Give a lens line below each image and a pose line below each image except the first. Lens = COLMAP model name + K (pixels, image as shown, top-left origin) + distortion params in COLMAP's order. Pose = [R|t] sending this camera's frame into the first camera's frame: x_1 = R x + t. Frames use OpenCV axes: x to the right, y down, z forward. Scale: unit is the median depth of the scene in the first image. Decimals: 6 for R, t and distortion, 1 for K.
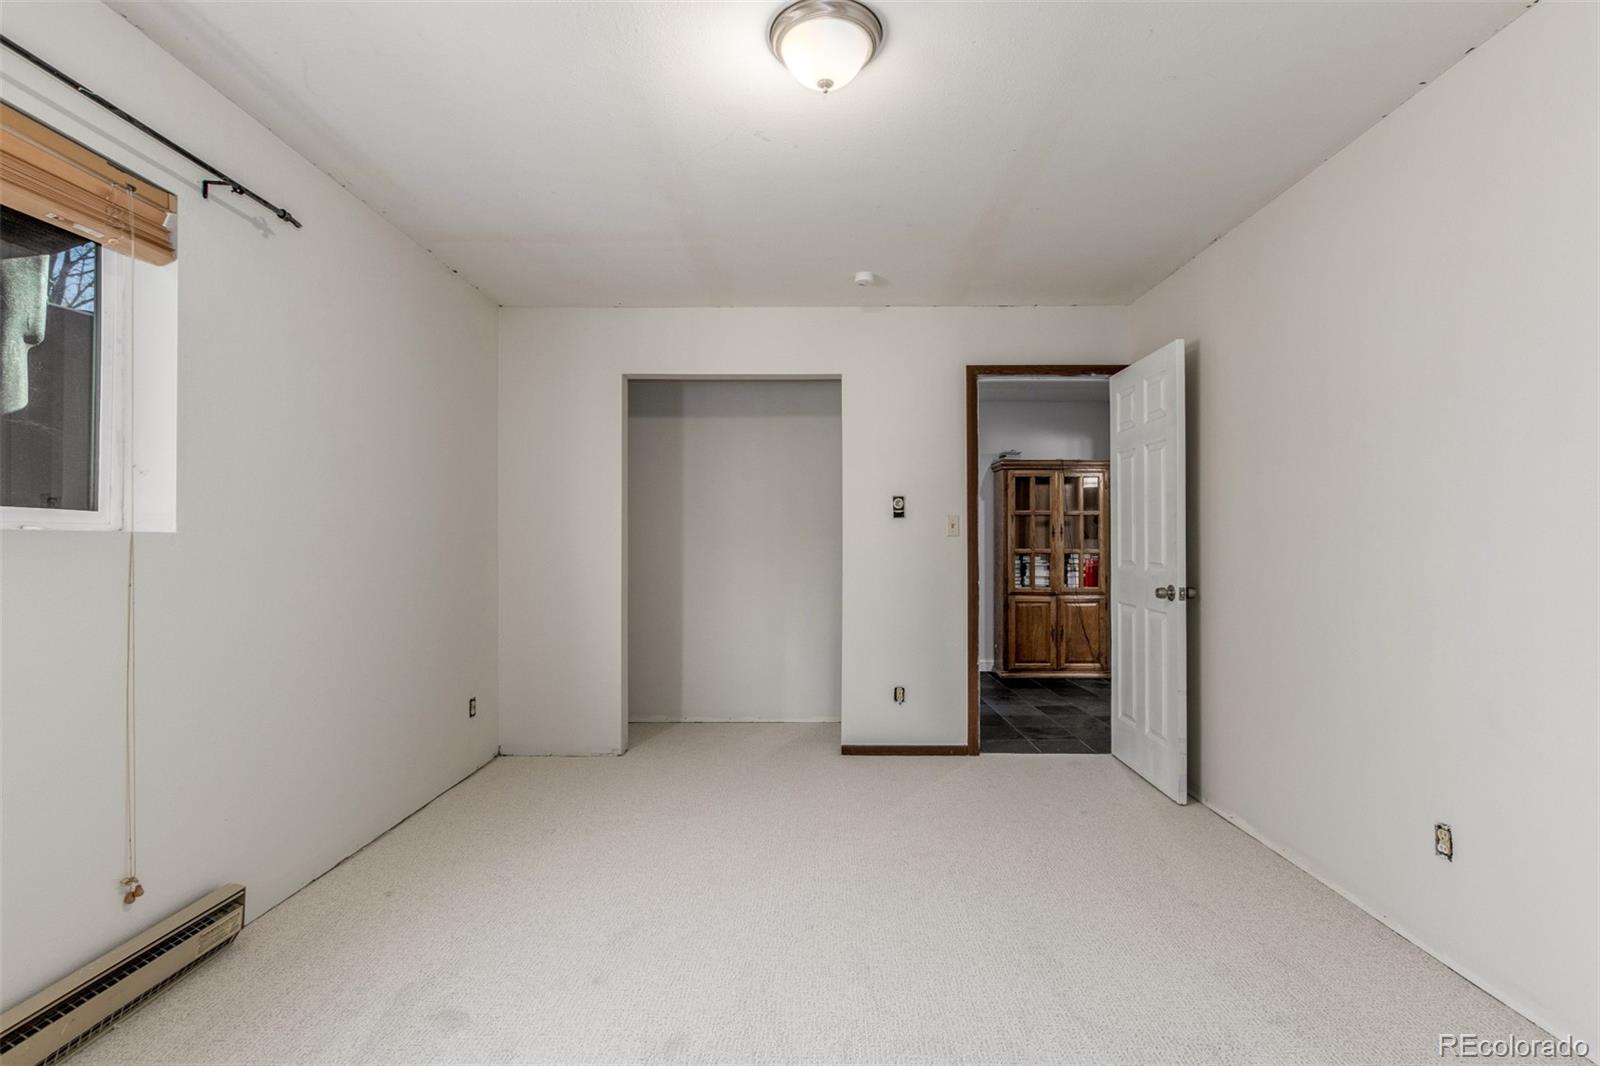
lens RADIAL K [[734.6, 0, 800.0], [0, 734.6, 533.0], [0, 0, 1]] dist [0.001875, 0.000147]
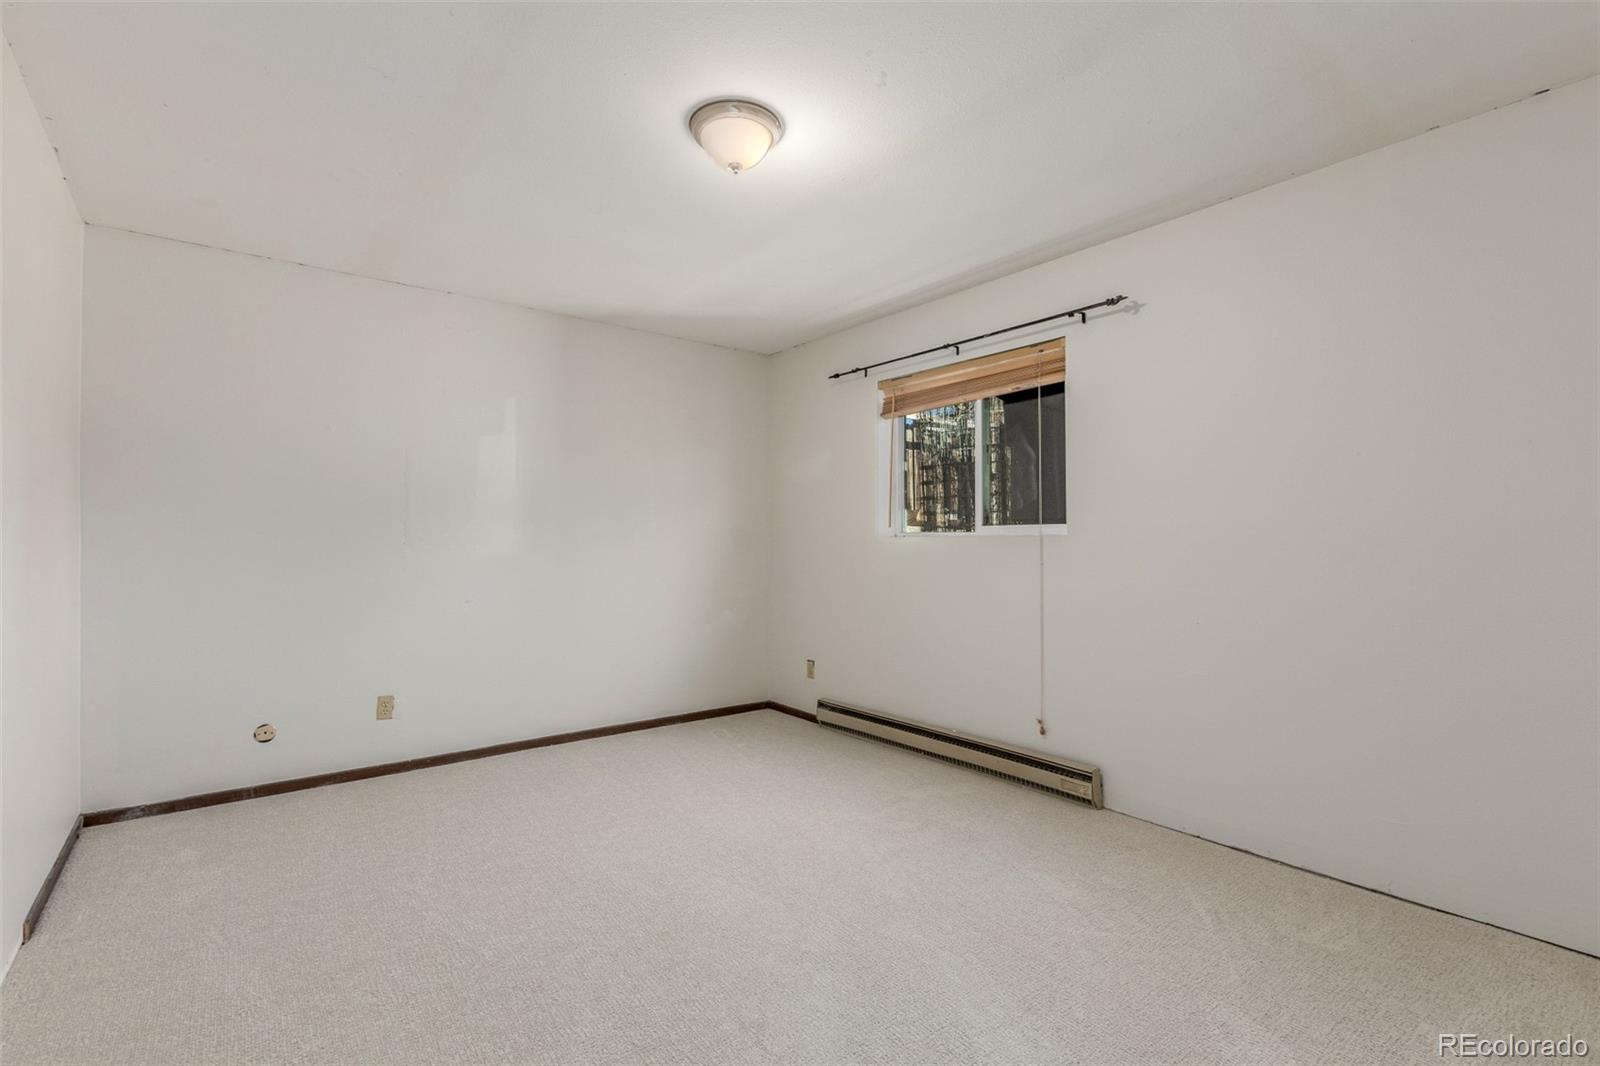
lens RADIAL K [[734.6, 0, 800.0], [0, 734.6, 533.0], [0, 0, 1]] dist [0.001875, 0.000147]
pose [[-0.770427, -0.010505, -0.637442, 0.692871], [0.007980, 0.999627, -0.026118, 0.033028], [0.637479, -0.025209, -0.770056, 1.896008]]
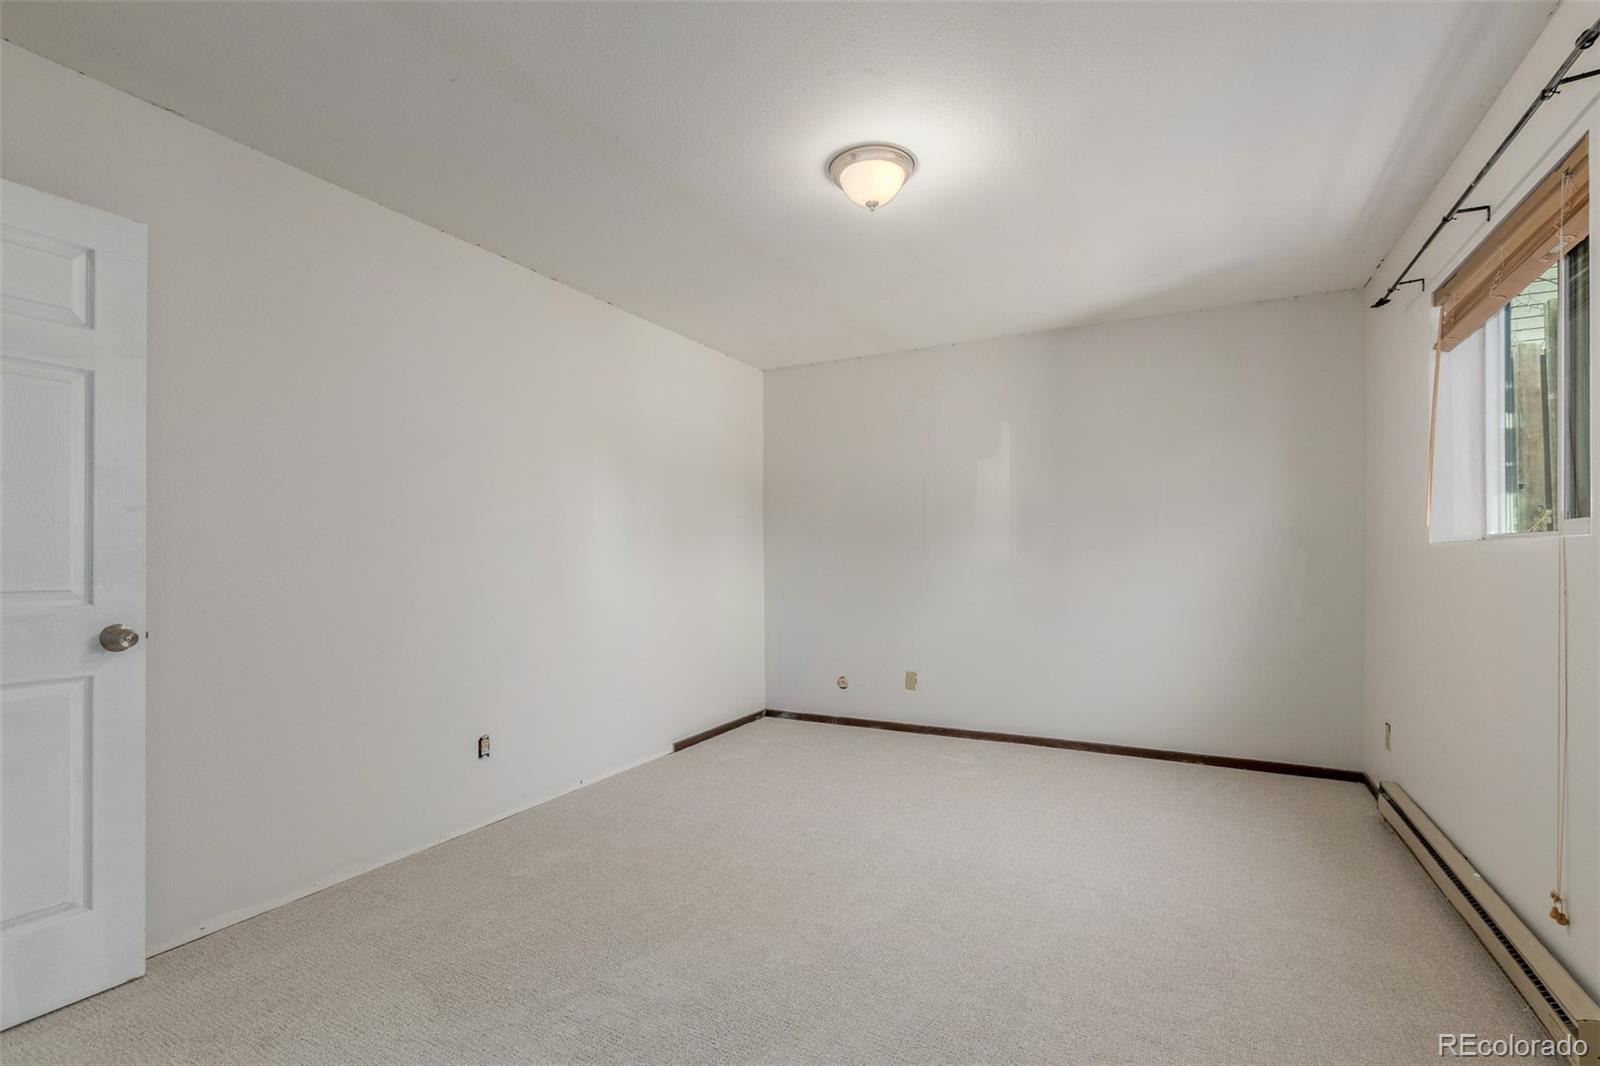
lens RADIAL K [[749.2, 0, 797.8], [0, 749.2, 548.8], [0, 0, 1]] dist [0.000191, -0.000238]
pose [[-0.896508, 0.003450, 0.443015, -0.418693], [-0.005611, 0.999801, -0.019142, 0.034758], [-0.442993, -0.019647, -0.896310, 2.148319]]
